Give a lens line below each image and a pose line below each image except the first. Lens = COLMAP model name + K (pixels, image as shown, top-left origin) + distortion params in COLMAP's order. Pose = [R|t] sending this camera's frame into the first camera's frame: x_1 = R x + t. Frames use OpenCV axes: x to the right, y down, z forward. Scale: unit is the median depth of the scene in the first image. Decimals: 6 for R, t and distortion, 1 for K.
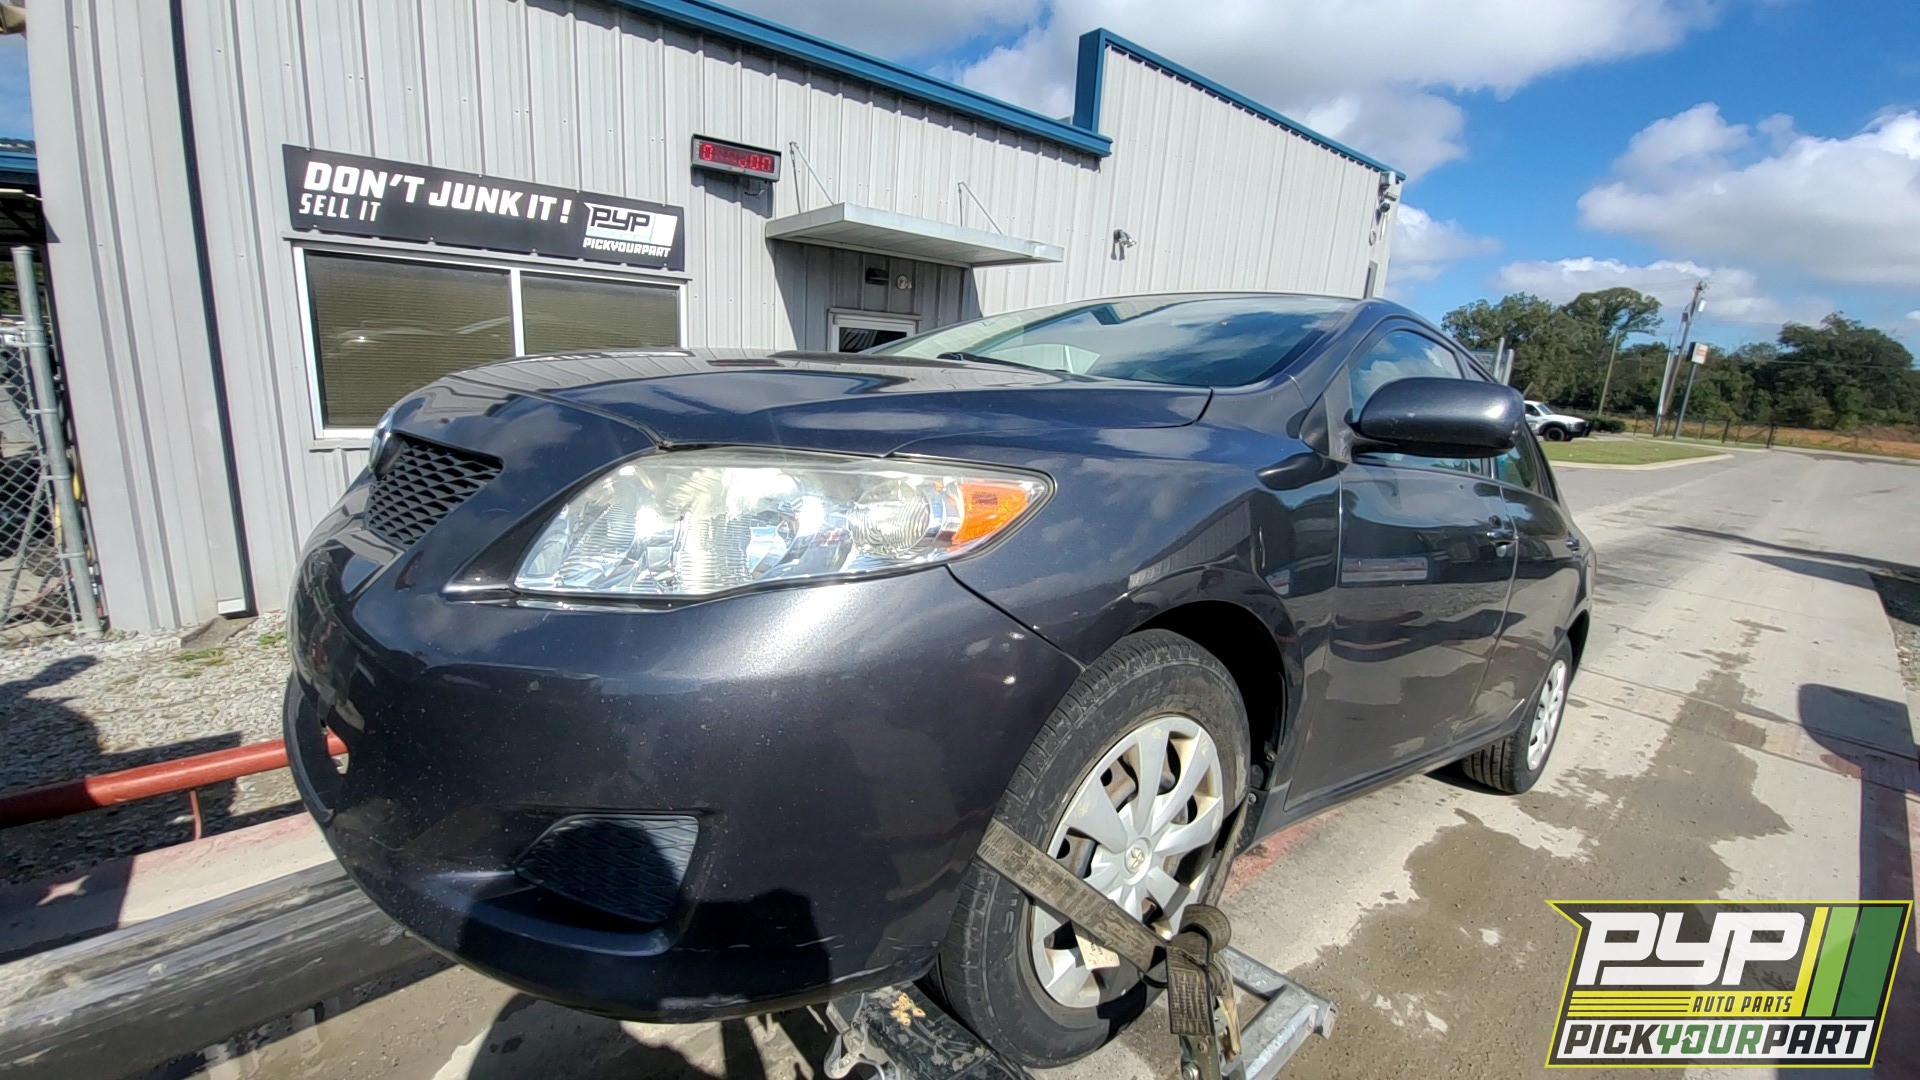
lens RADIAL K [[787.3, 0, 897.8], [0, 787.3, 548.0], [0, 0, 1]] dist [-0.006376, -0.010307]
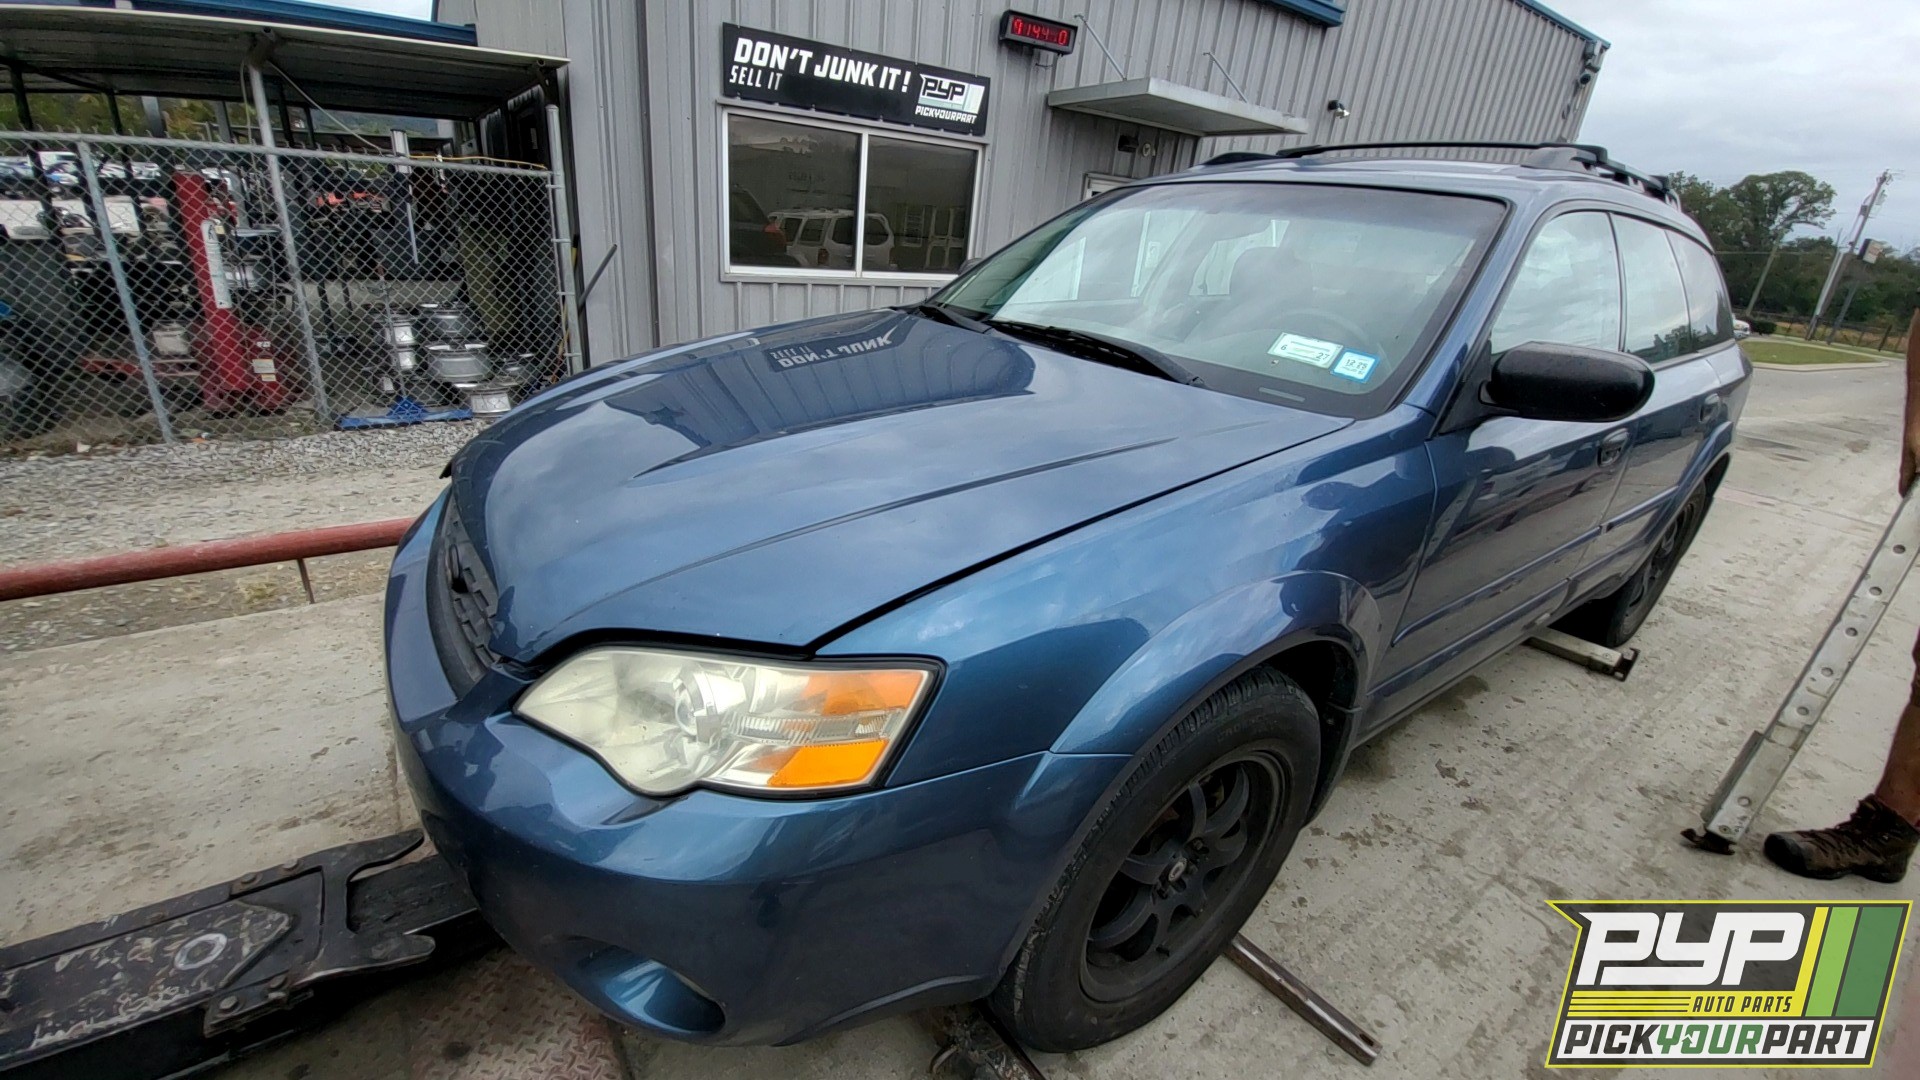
lens RADIAL K [[787.3, 0, 897.8], [0, 787.3, 548.0], [0, 0, 1]] dist [-0.006376, -0.010307]
pose [[0.995912, 0.055106, -0.071566, -0.303790], [-0.043476, 0.986966, 0.154948, 0.078751], [0.079172, -0.151203, 0.985327, -0.262240]]
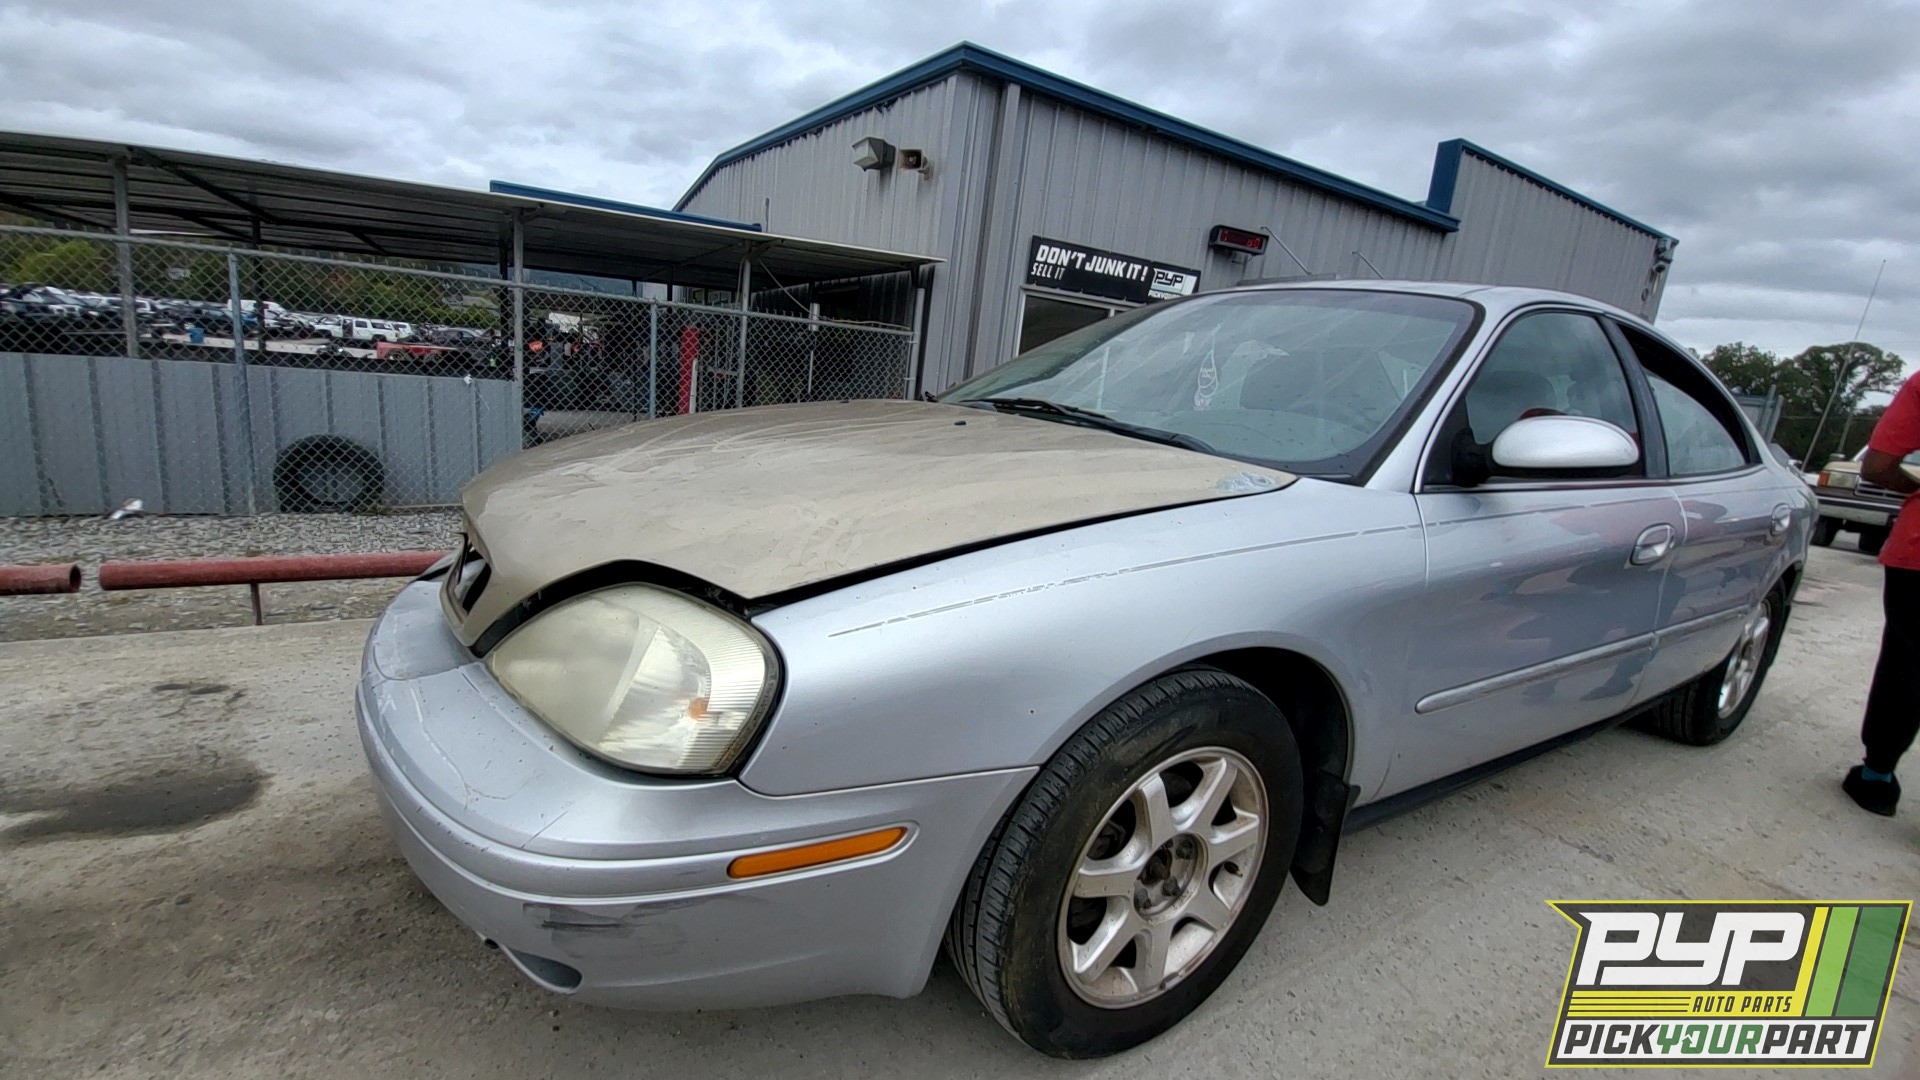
lens RADIAL K [[766.3, 0, 901.4], [0, 766.3, 534.4], [0, 0, 1]] dist [-0.000842, -0.011245]
pose [[0.984880, 0.076551, -0.155407, -0.608606], [-0.082024, 0.996205, -0.029107, 0.177632], [0.152589, 0.041414, 0.987422, -0.569177]]
